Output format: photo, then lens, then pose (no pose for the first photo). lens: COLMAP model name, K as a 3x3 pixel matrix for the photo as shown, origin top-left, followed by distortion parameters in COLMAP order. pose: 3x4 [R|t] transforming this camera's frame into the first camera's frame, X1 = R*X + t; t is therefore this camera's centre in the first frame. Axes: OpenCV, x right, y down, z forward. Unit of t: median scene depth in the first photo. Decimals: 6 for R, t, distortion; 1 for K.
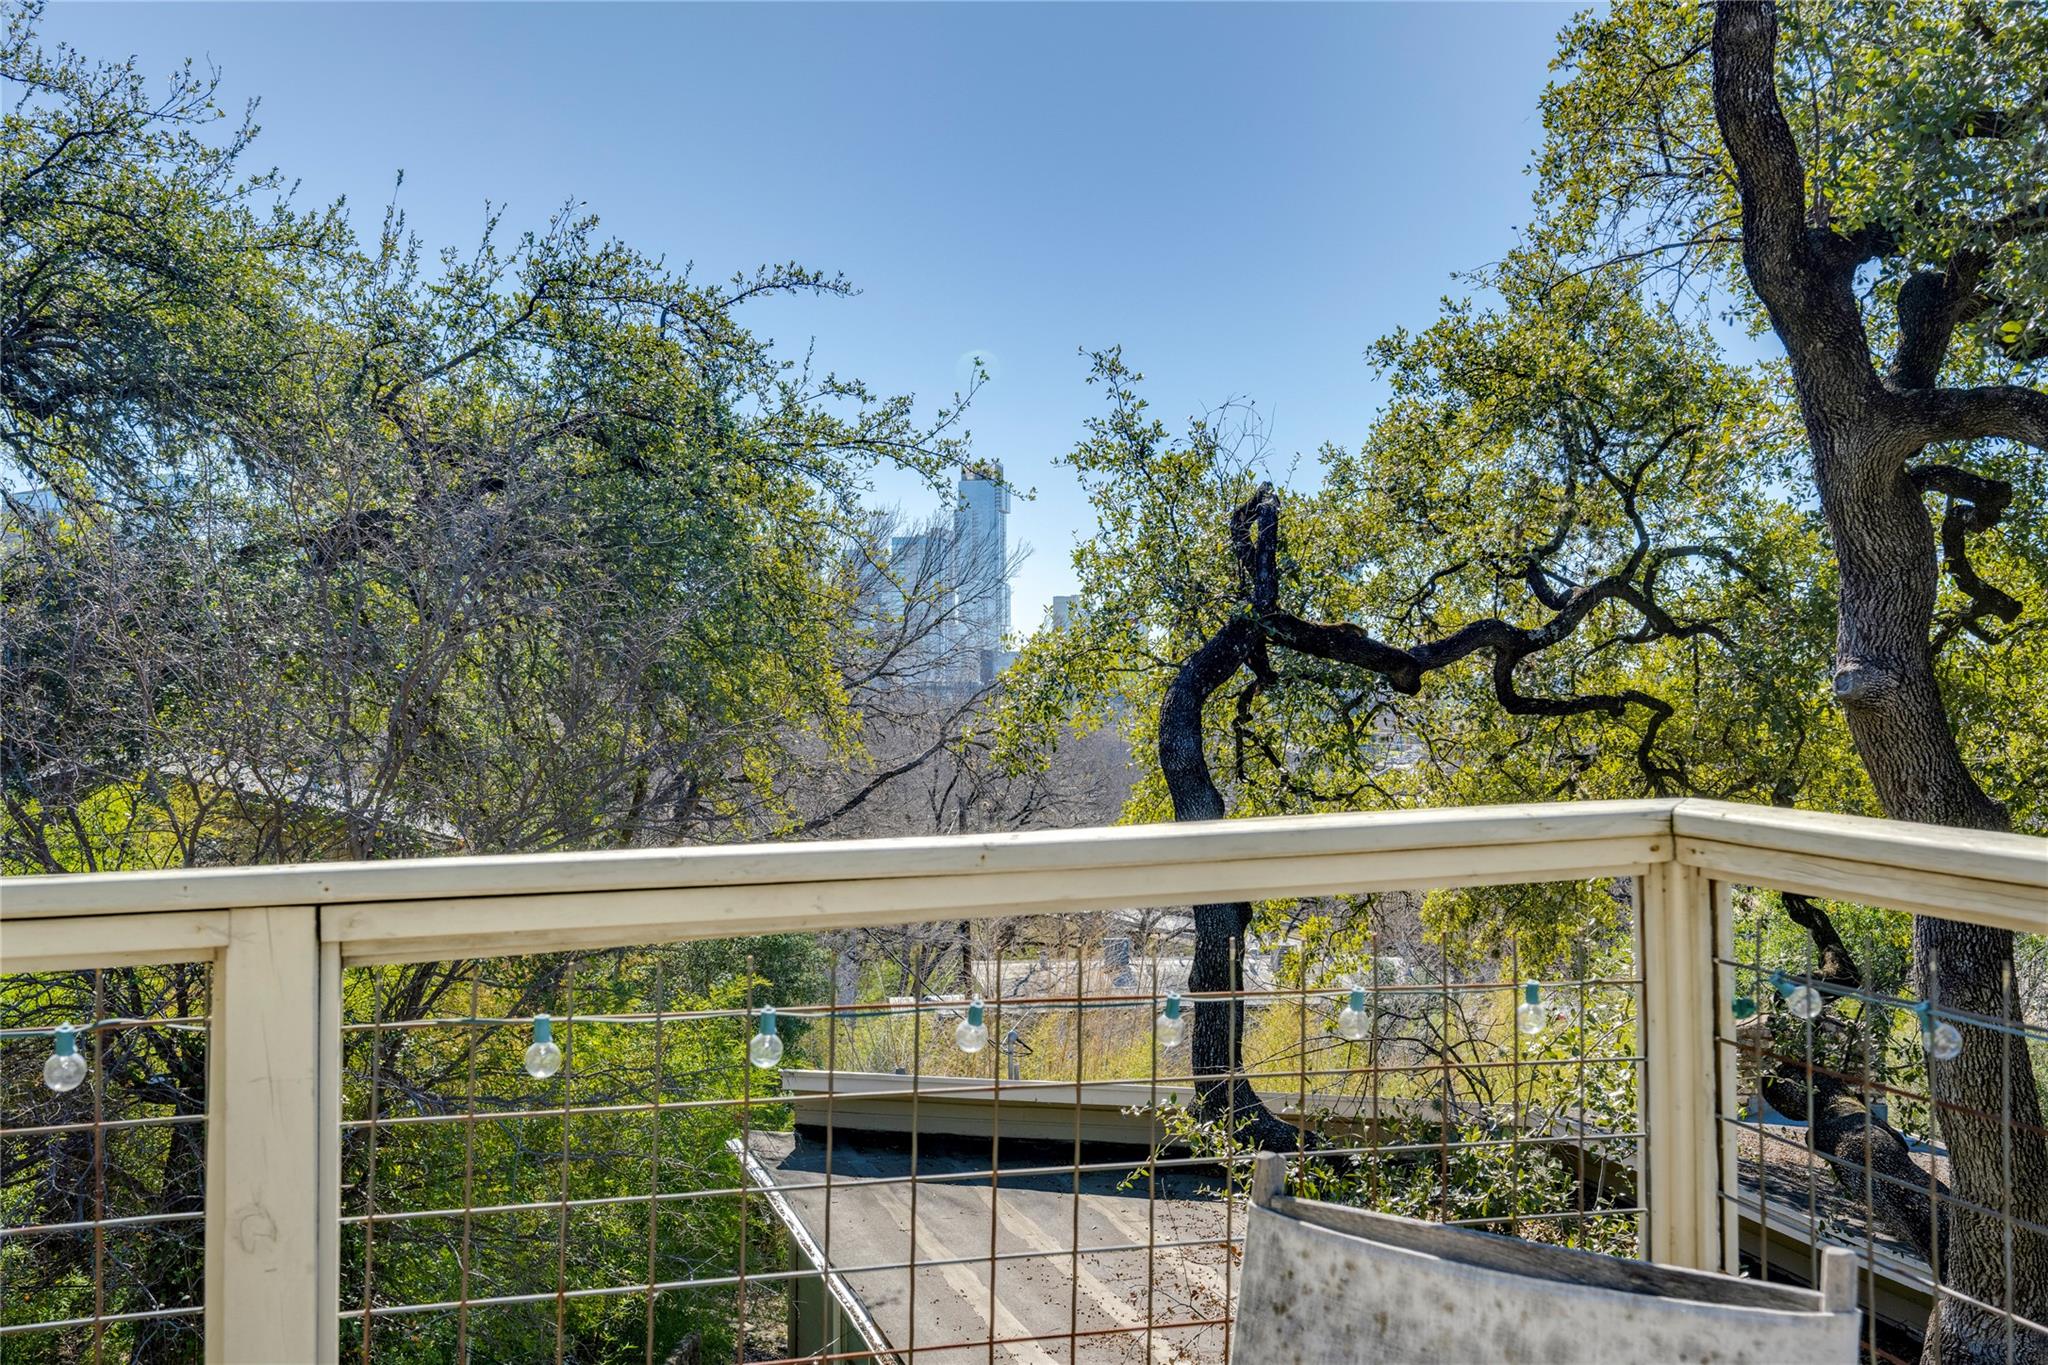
lens RADIAL K [[1830.2, 0, 1021.5], [0, 1830.2, 624.7], [0, 0, 1]] dist [-0.003797, -0.000003]
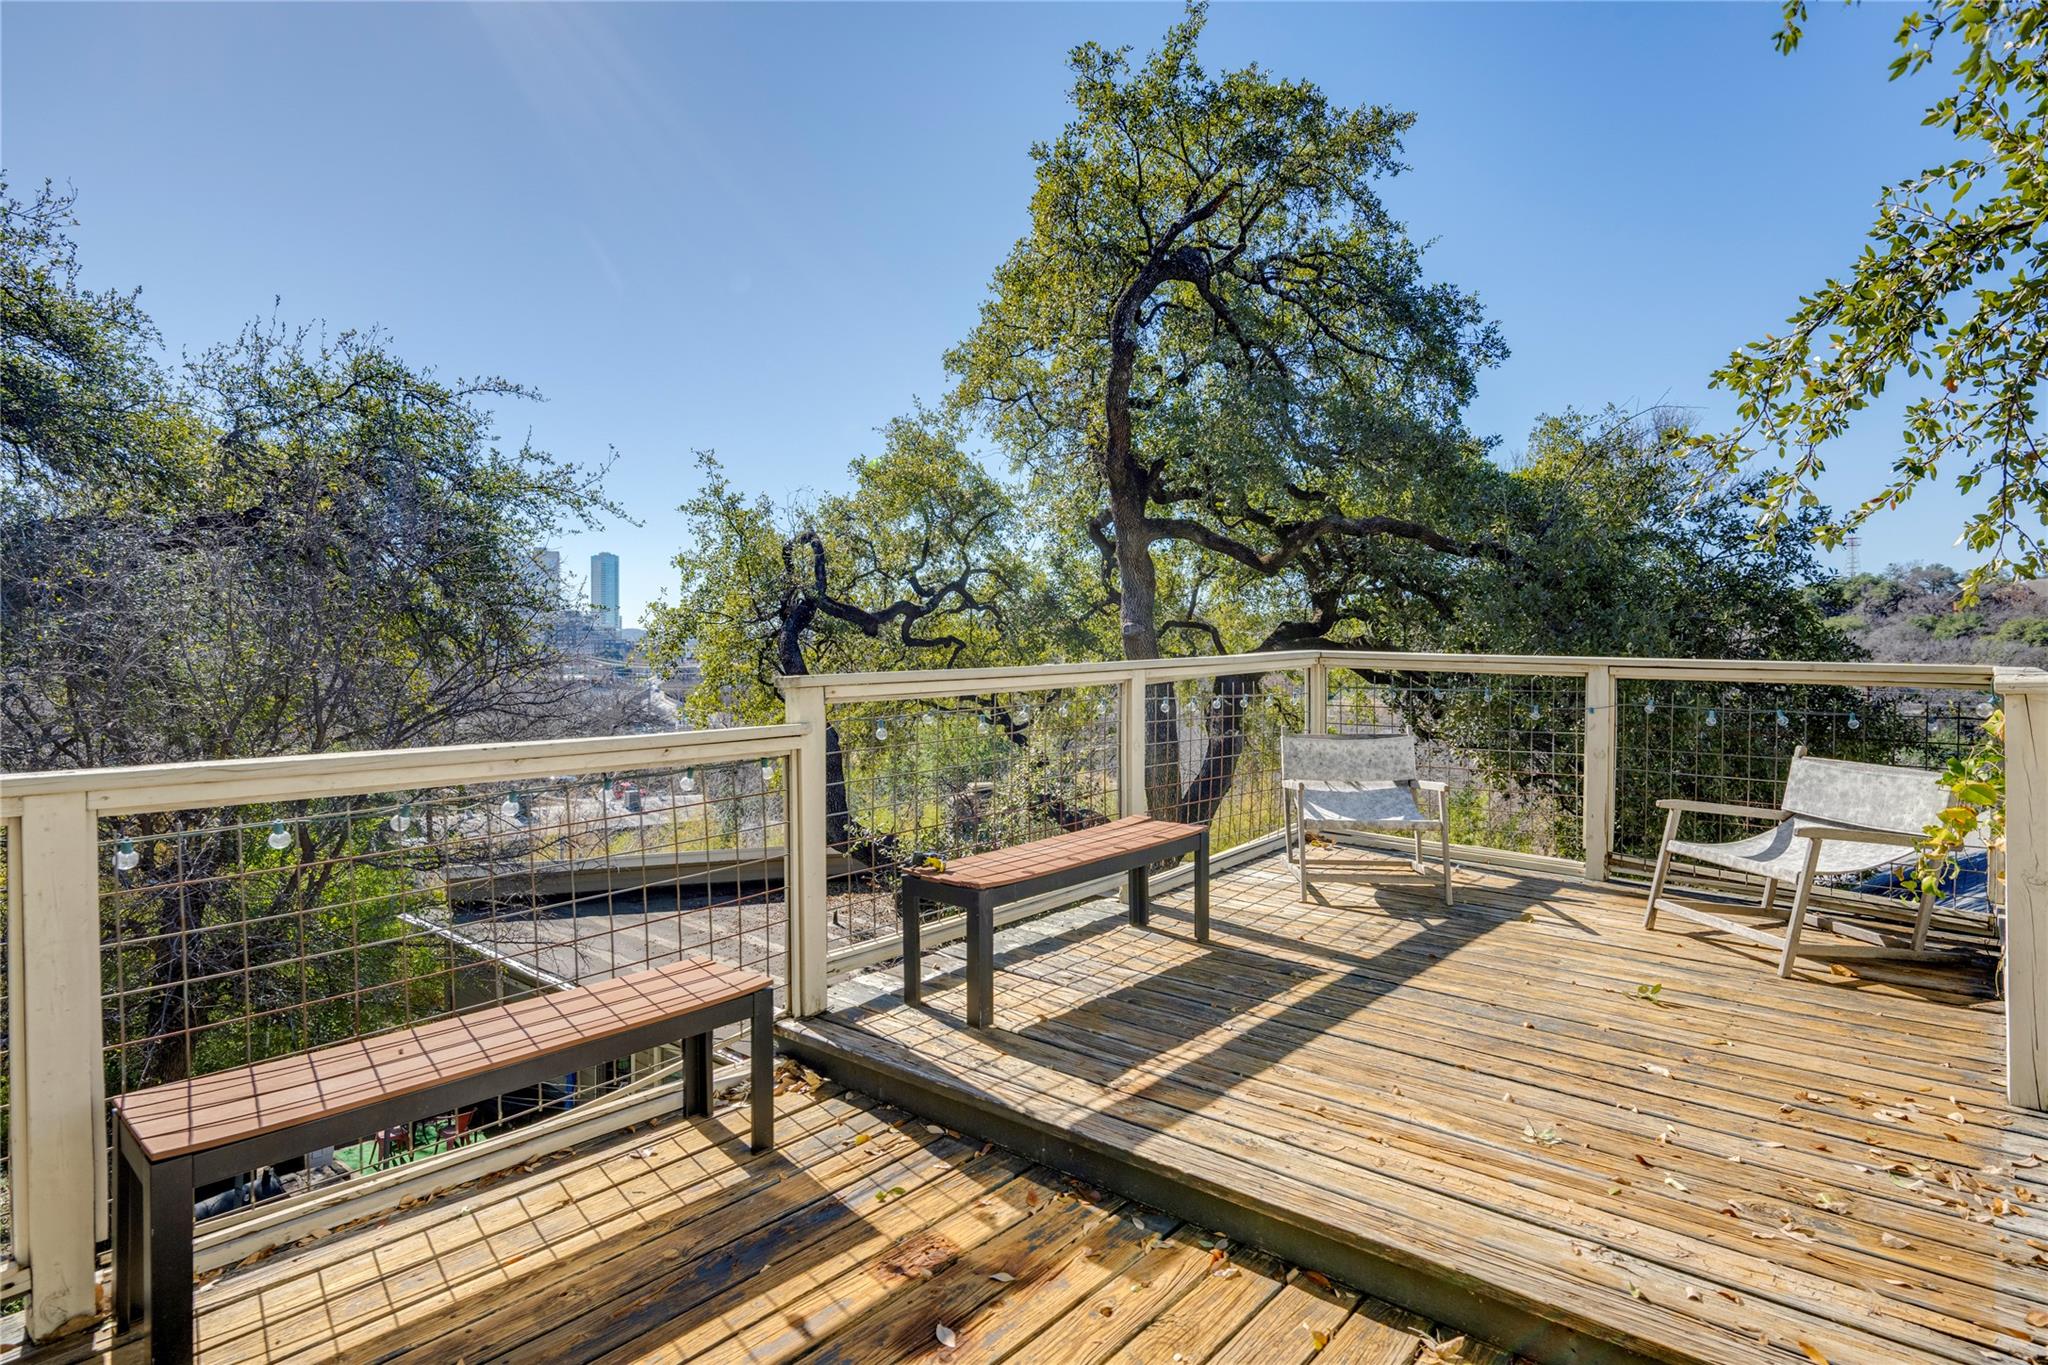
lens RADIAL K [[1087.2, 0, 1047.0], [0, 1087.2, 649.2], [0, 0, 1]] dist [-0.000857, 0.001637]
pose [[0.843653, -0.001296, 0.536886, -0.249017], [-0.023289, 0.998968, 0.039006, 0.000034], [-0.536383, -0.045411, 0.842752, -0.121065]]
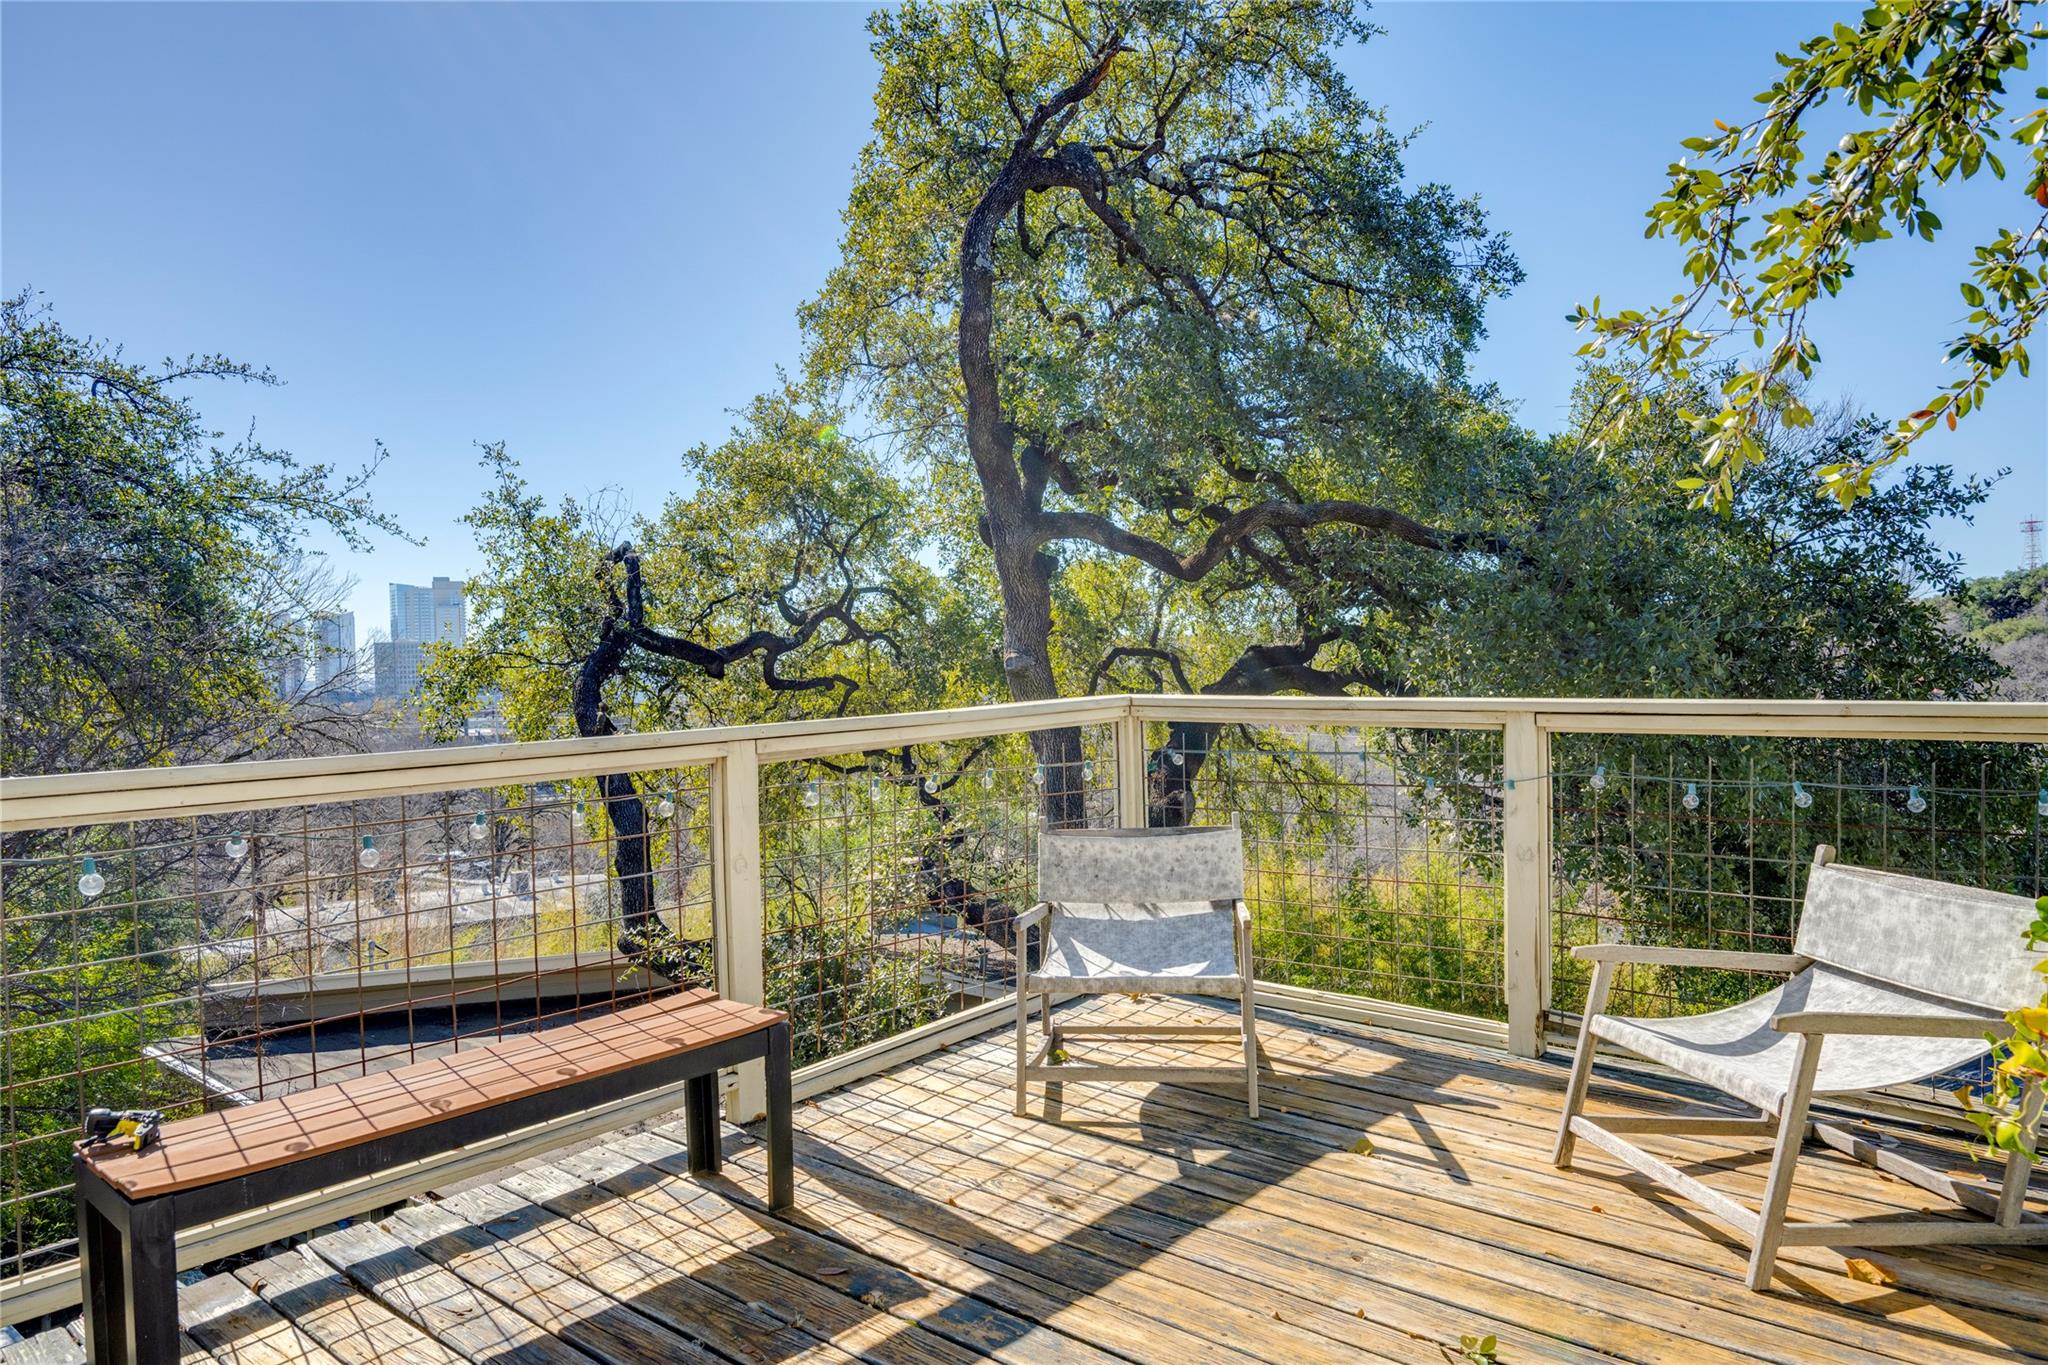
lens RADIAL K [[1307.6, 0, 1035.2], [0, 1307.6, 692.3], [0, 0, 1]] dist [-0.003259, -0.000544]
pose [[0.852031, -0.027021, 0.522794, -0.129498], [0.003421, 0.998933, 0.046057, -0.001452], [-0.523481, -0.037453, 0.851214, -0.093135]]
